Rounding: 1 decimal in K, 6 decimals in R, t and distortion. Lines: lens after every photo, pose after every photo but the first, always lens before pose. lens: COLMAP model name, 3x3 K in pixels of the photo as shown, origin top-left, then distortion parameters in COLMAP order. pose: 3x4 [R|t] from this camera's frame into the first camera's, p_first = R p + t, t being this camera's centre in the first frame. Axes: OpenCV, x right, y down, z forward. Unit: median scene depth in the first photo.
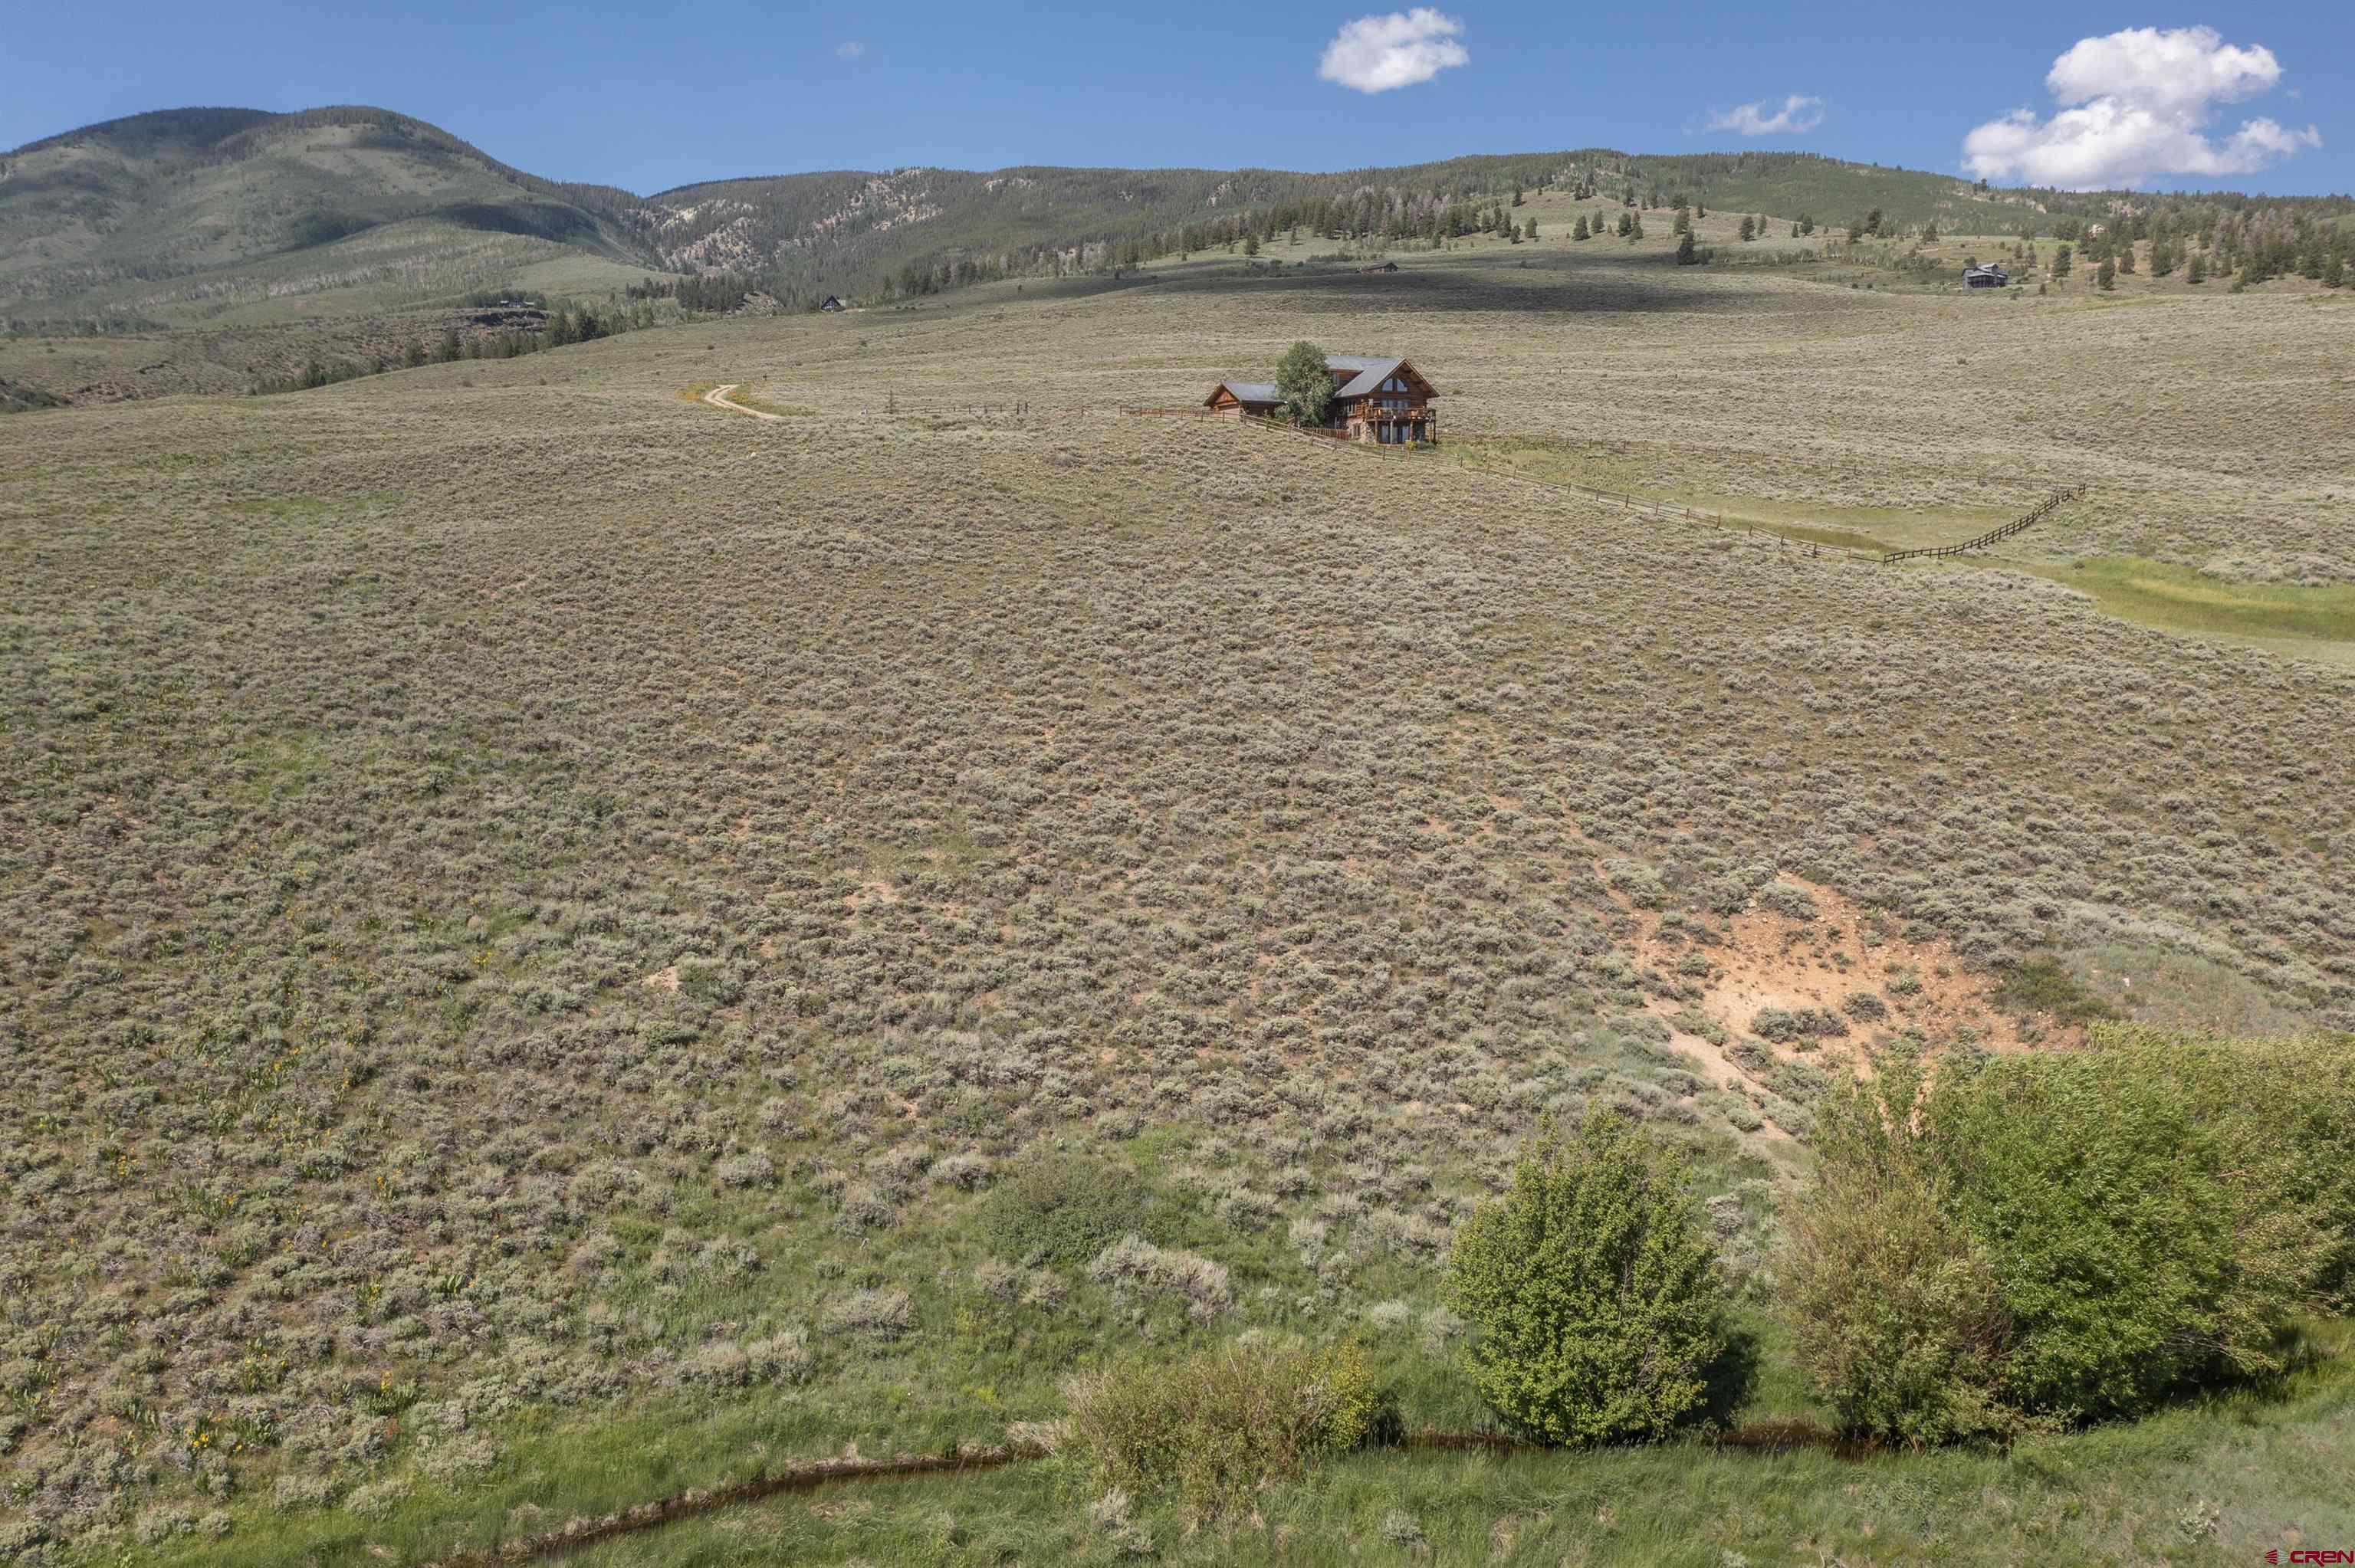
lens RADIAL K [[1913.0, 0, 1183.7], [0, 1913.0, 792.8], [0, 0, 1]] dist [-0.016639, 0.000546]
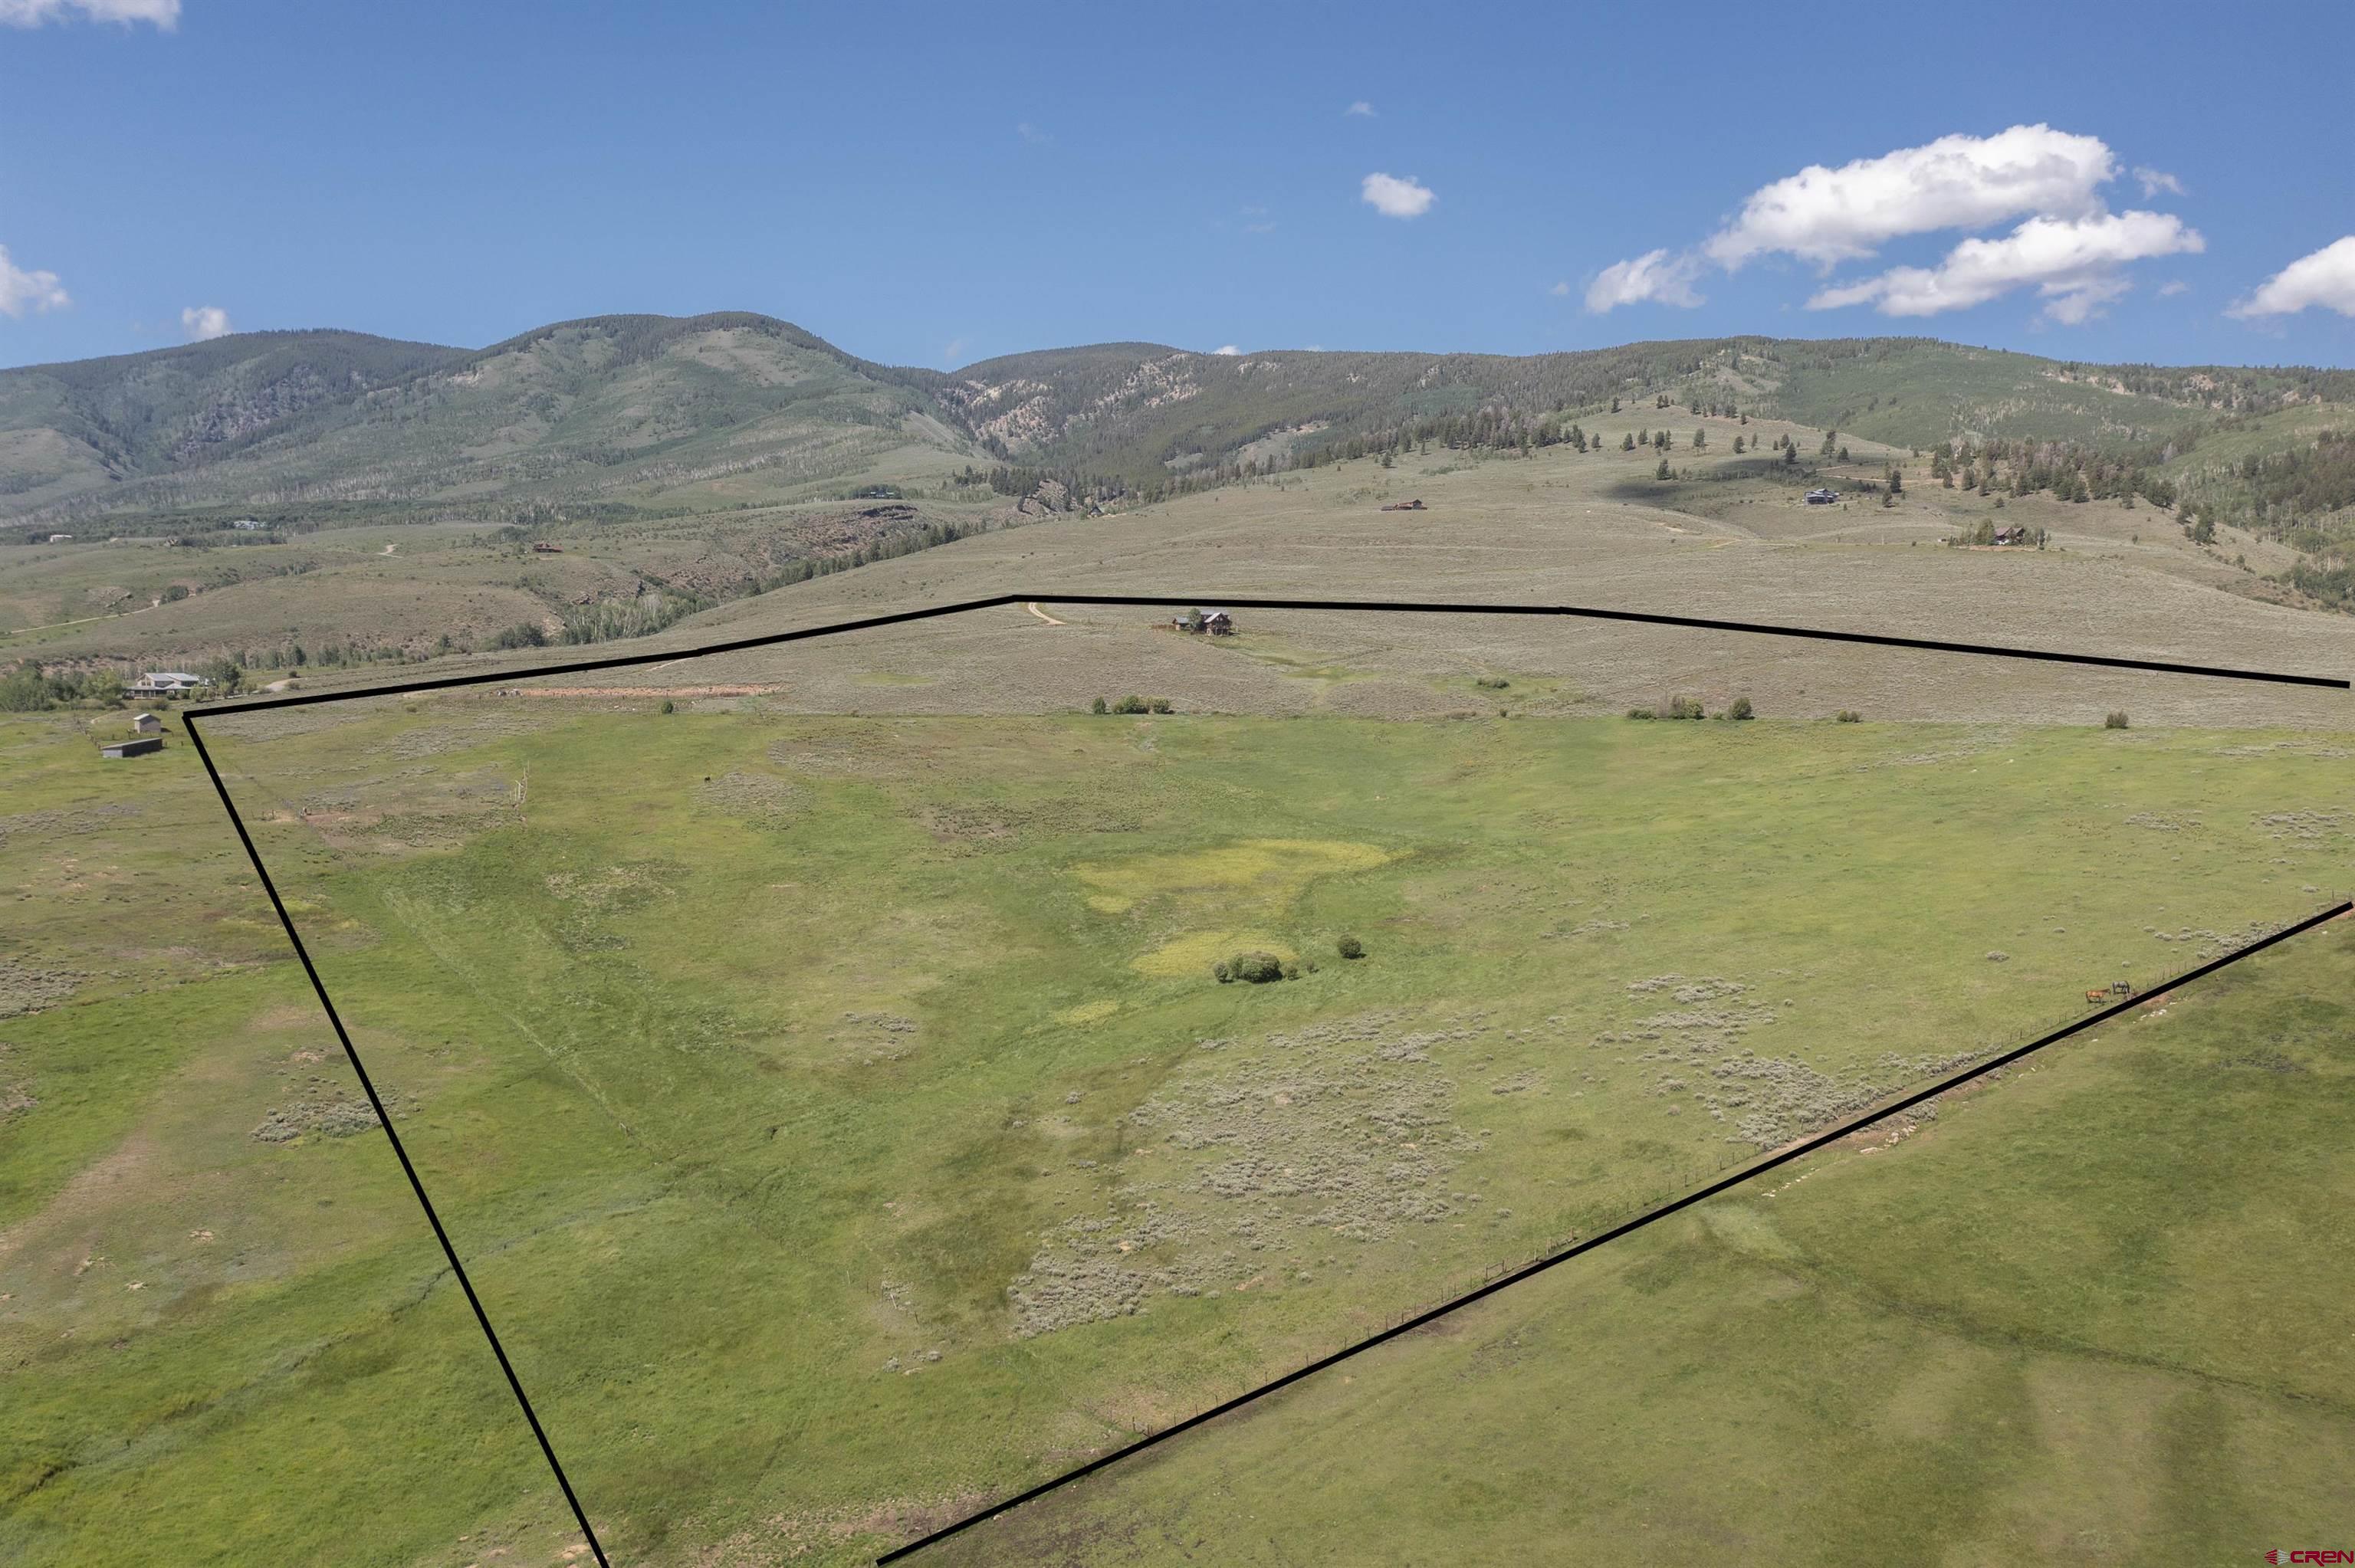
lens RADIAL K [[1913.0, 0, 1176.5], [0, 1913.0, 784.0], [0, 0, 1]] dist [-0.016639, 0.000546]
pose [[0.989113, 0.013311, -0.146553, 0.044837], [-0.023234, 0.997535, -0.066207, 0.027075], [0.145310, 0.068891, 0.986985, -0.206051]]
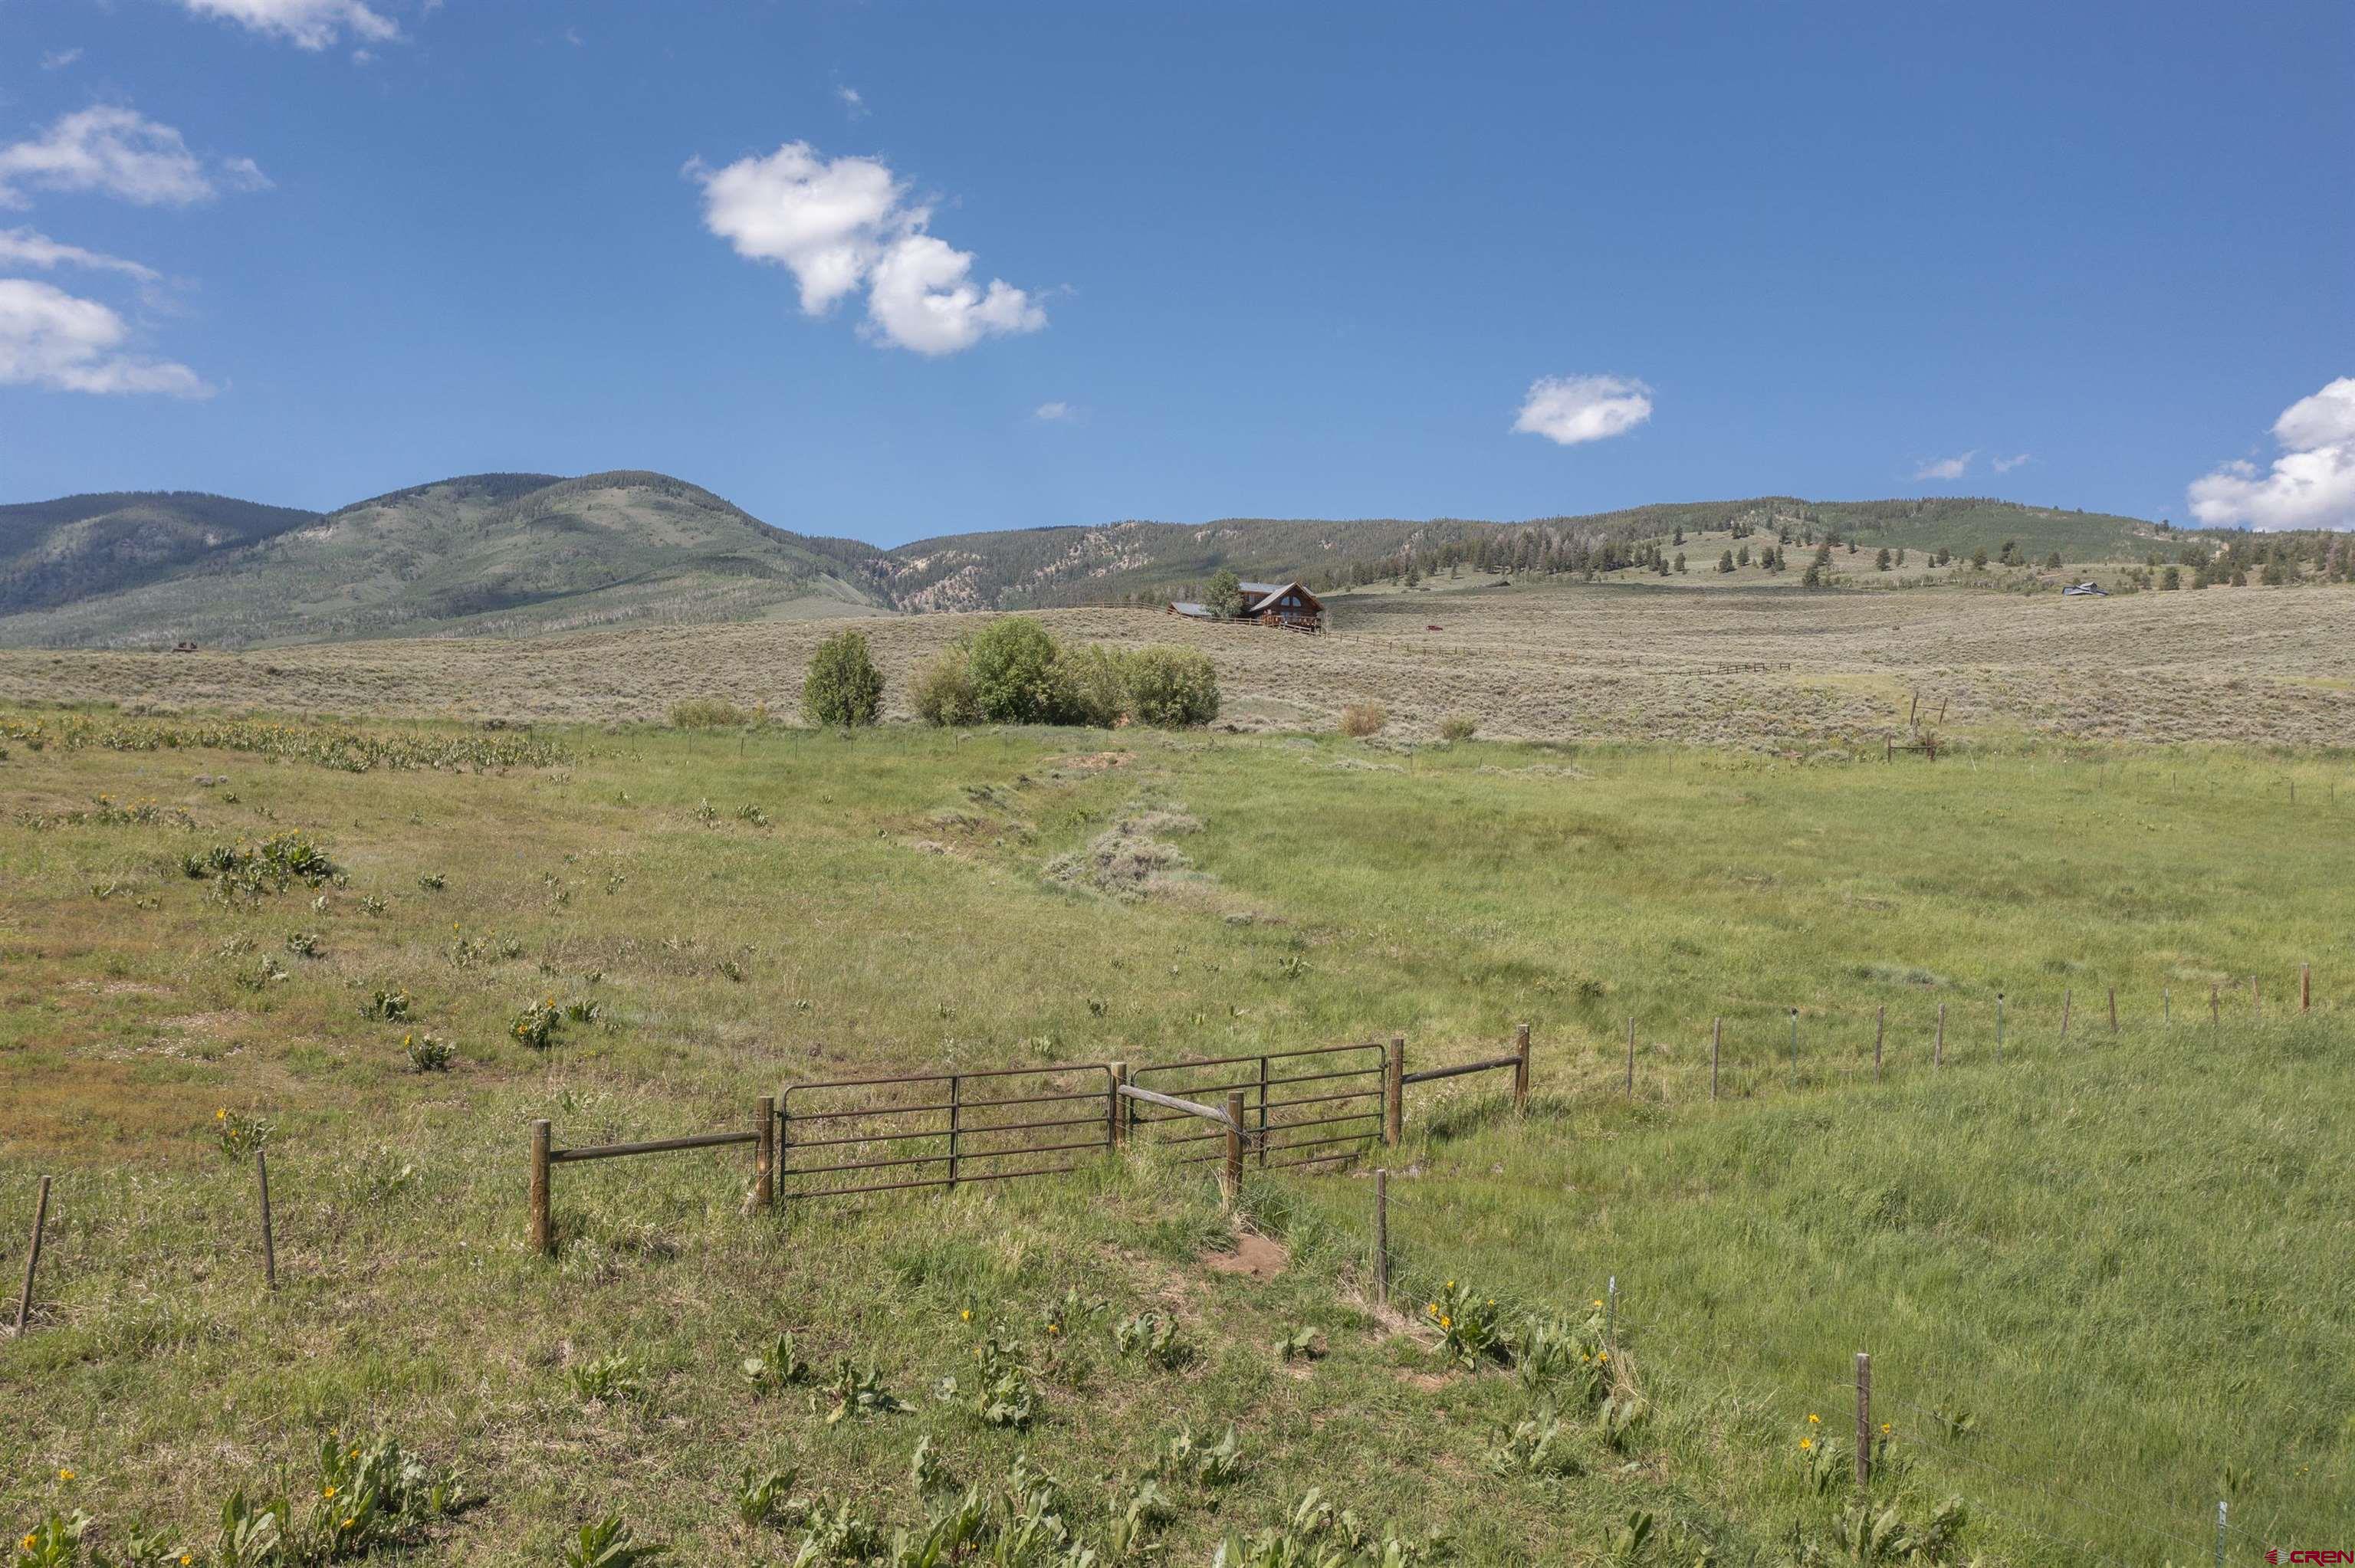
lens RADIAL K [[1913.0, 0, 1174.1], [0, 1913.0, 780.2], [0, 0, 1]] dist [-0.016639, 0.000546]
pose [[0.992958, 0.007629, -0.118217, 0.014880], [-0.029160, 0.982961, -0.181489, 0.012796], [0.114818, 0.183658, 0.976261, -0.025261]]
